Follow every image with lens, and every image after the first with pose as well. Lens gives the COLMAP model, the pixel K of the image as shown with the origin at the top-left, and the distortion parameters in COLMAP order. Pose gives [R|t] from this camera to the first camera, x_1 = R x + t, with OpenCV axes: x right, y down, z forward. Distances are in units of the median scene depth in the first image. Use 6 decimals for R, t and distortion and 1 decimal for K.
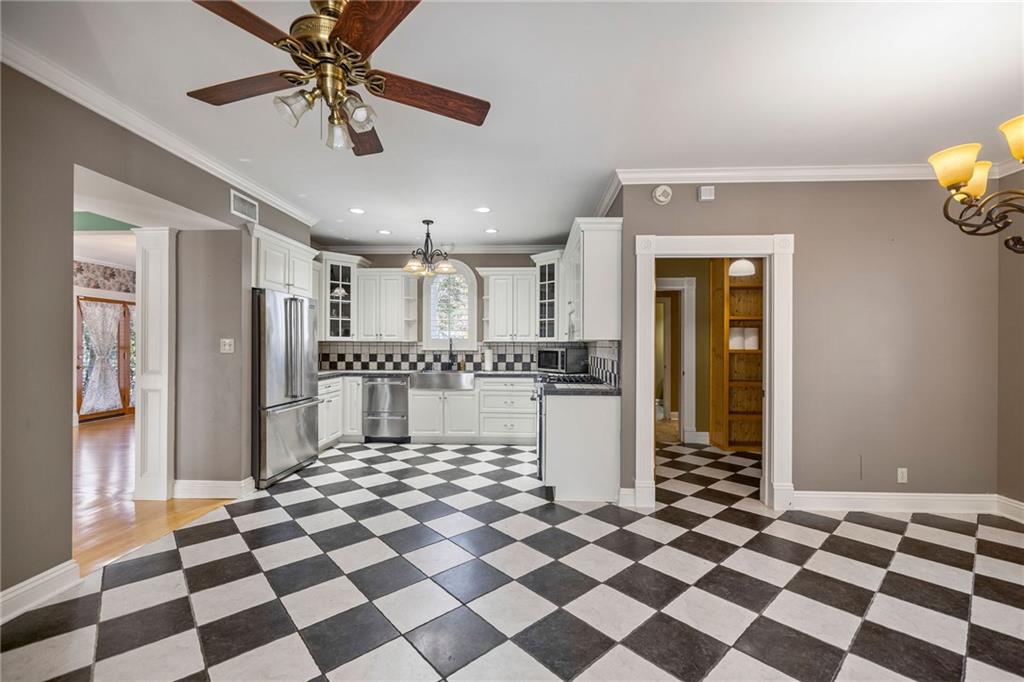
lens RADIAL K [[430.4, 0, 521.8], [0, 430.4, 344.4], [0, 0, 1]] dist [-0.001683, 0.000635]
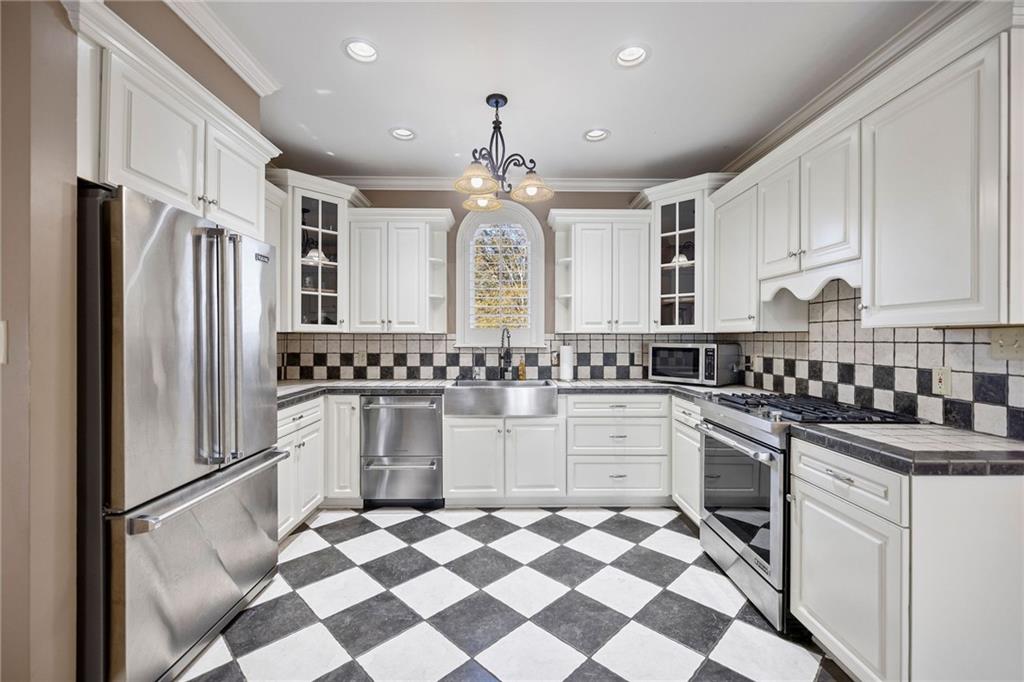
lens RADIAL K [[430.4, 0, 520.6], [0, 430.4, 336.6], [0, 0, 1]] dist [-0.001683, 0.000635]
pose [[0.998448, -0.002330, 0.055651, -0.184253], [0.002456, 0.999995, -0.002197, -0.000049], [-0.055646, 0.002331, 0.998448, 0.407513]]
